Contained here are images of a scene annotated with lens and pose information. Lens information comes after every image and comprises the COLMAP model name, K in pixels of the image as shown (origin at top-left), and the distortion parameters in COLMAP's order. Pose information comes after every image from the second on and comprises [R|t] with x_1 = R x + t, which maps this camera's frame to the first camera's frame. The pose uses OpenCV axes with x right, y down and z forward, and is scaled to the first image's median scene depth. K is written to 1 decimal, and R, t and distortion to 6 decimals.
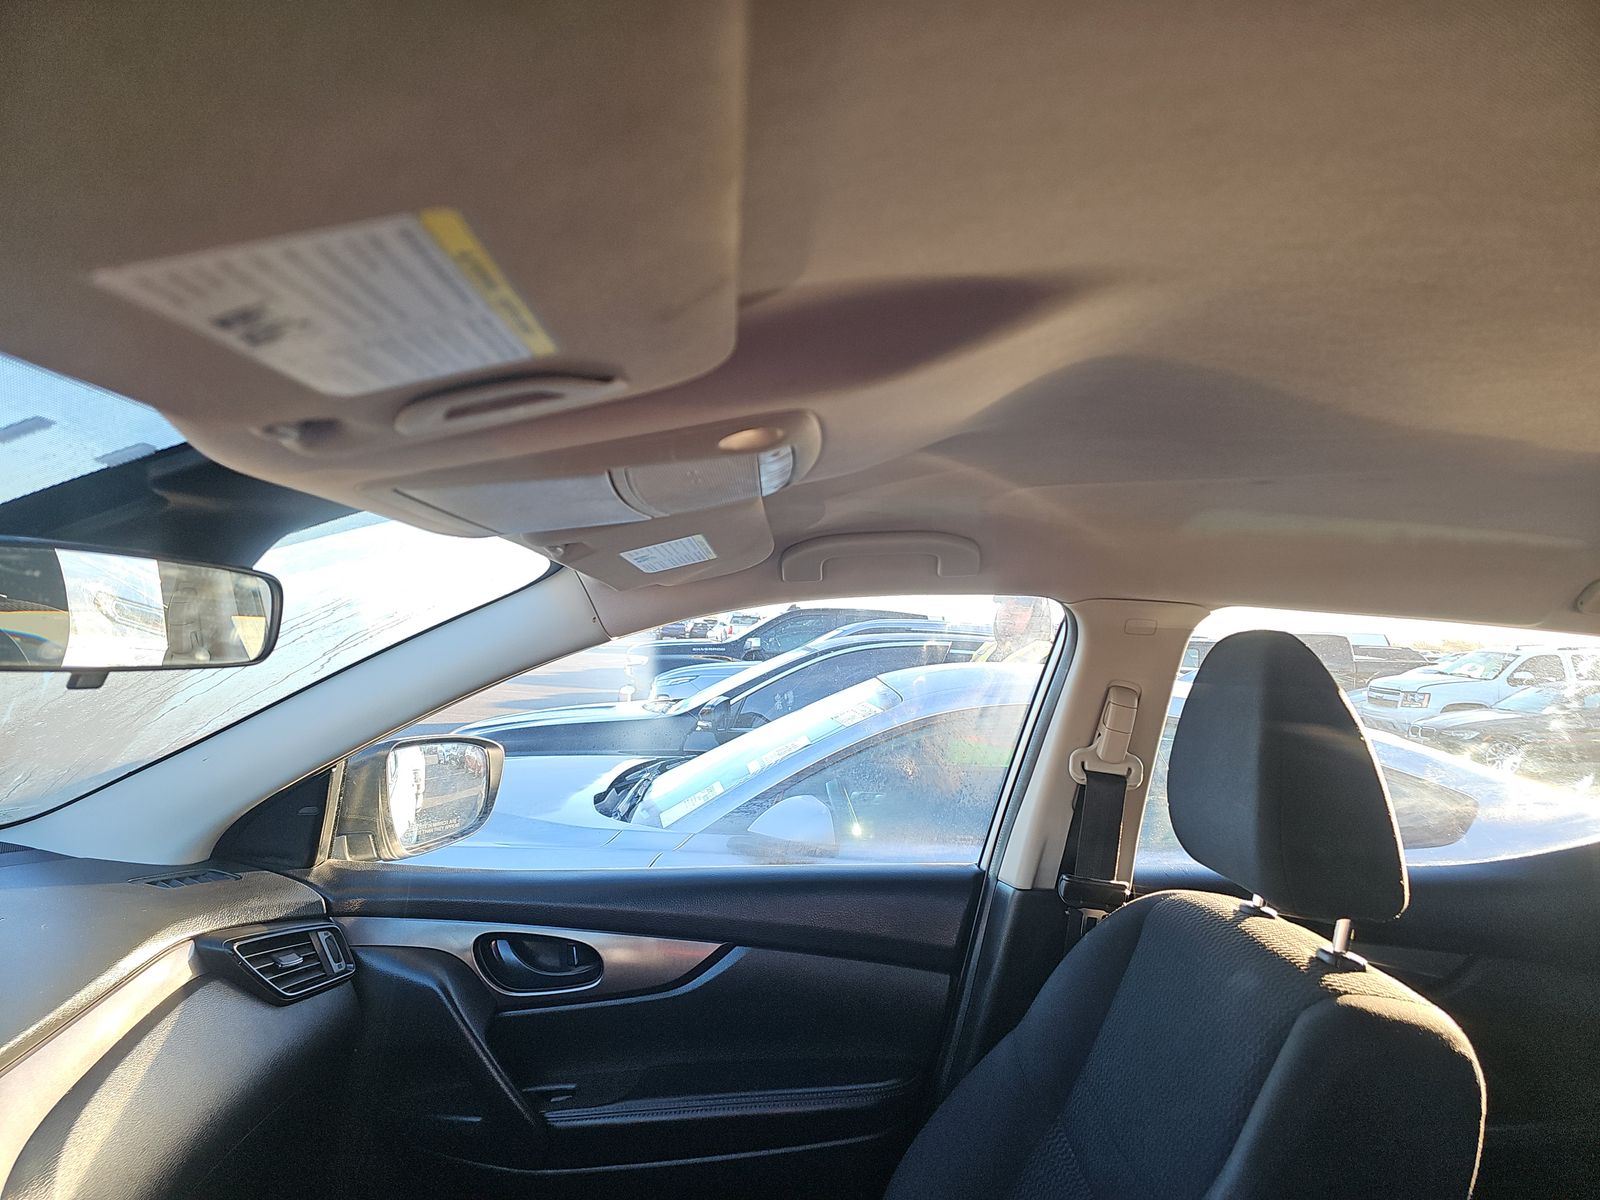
lens RADIAL K [[1054.1, 0, 805.9], [0, 1054.1, 631.9], [0, 0, 1]] dist [0.050697, -0.043245]
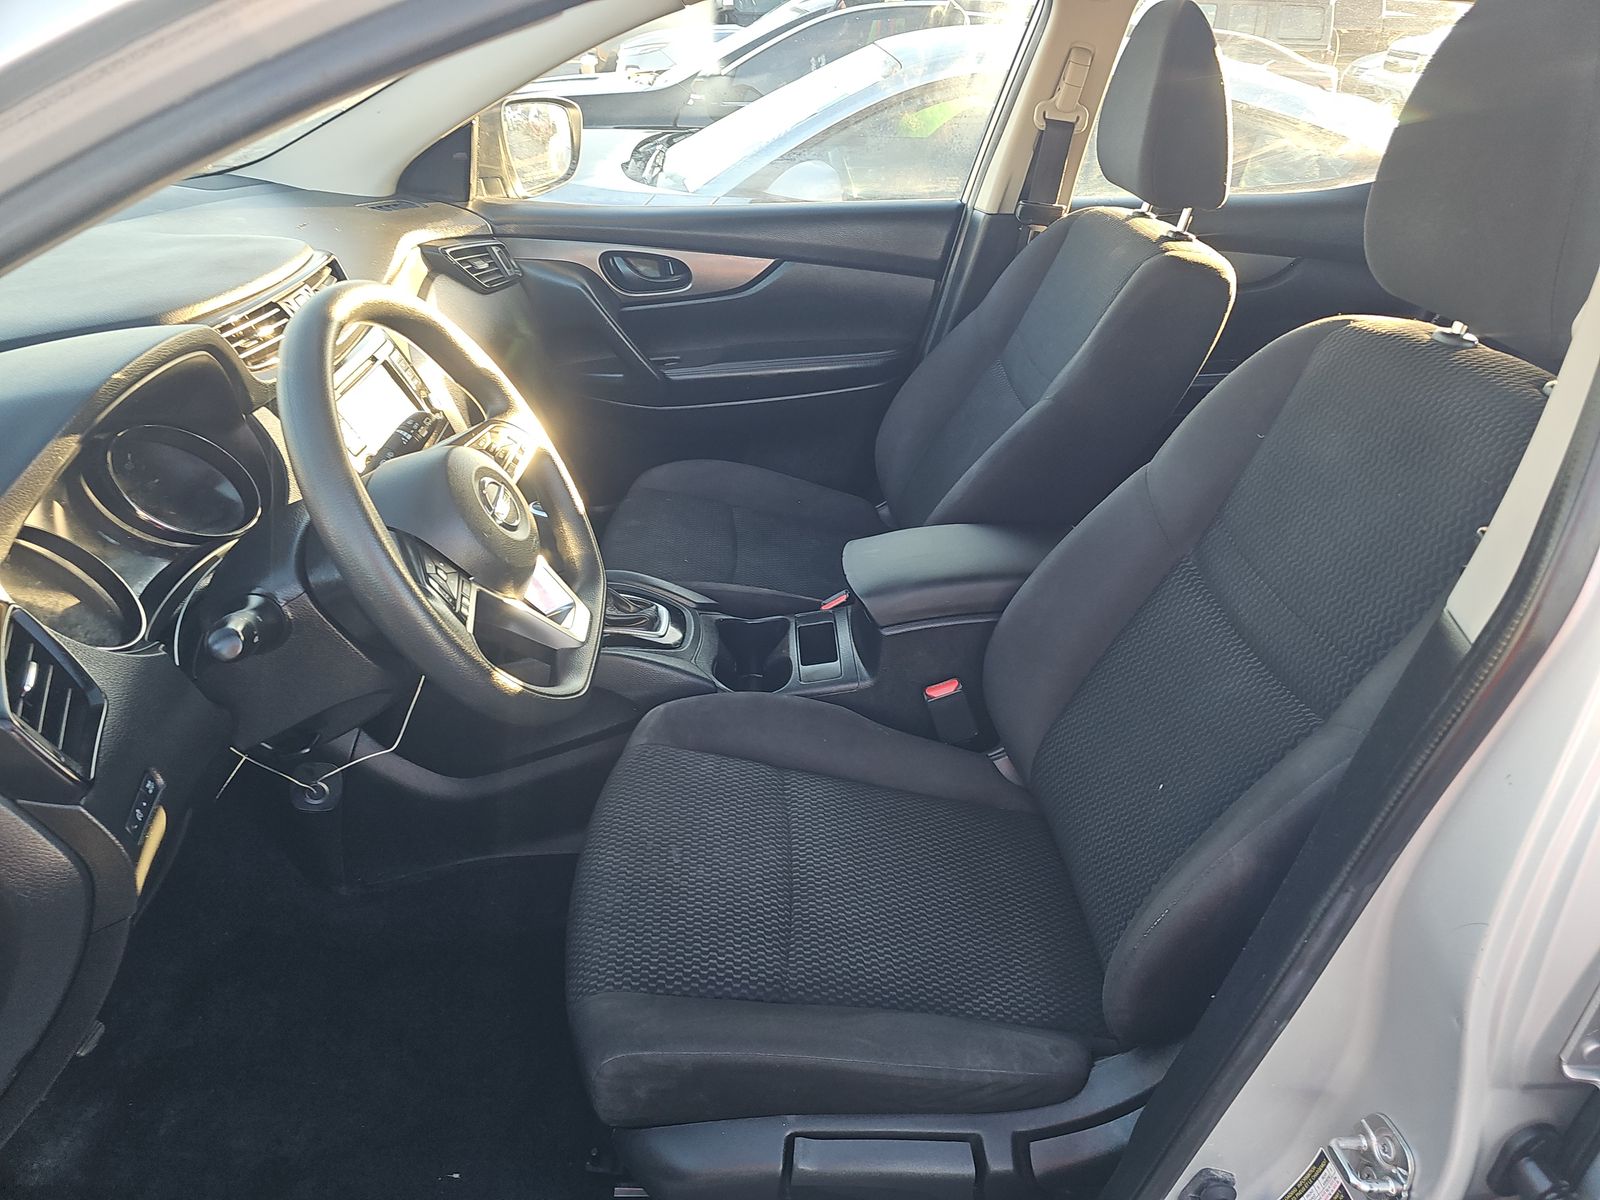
lens RADIAL K [[1054.1, 0, 805.9], [0, 1054.1, 631.9], [0, 0, 1]] dist [0.050697, -0.043245]
pose [[0.999463, -0.015558, 0.028836, -0.088617], [-0.001638, 0.855252, 0.518209, -0.013520], [-0.032724, -0.517978, 0.854768, -0.475577]]
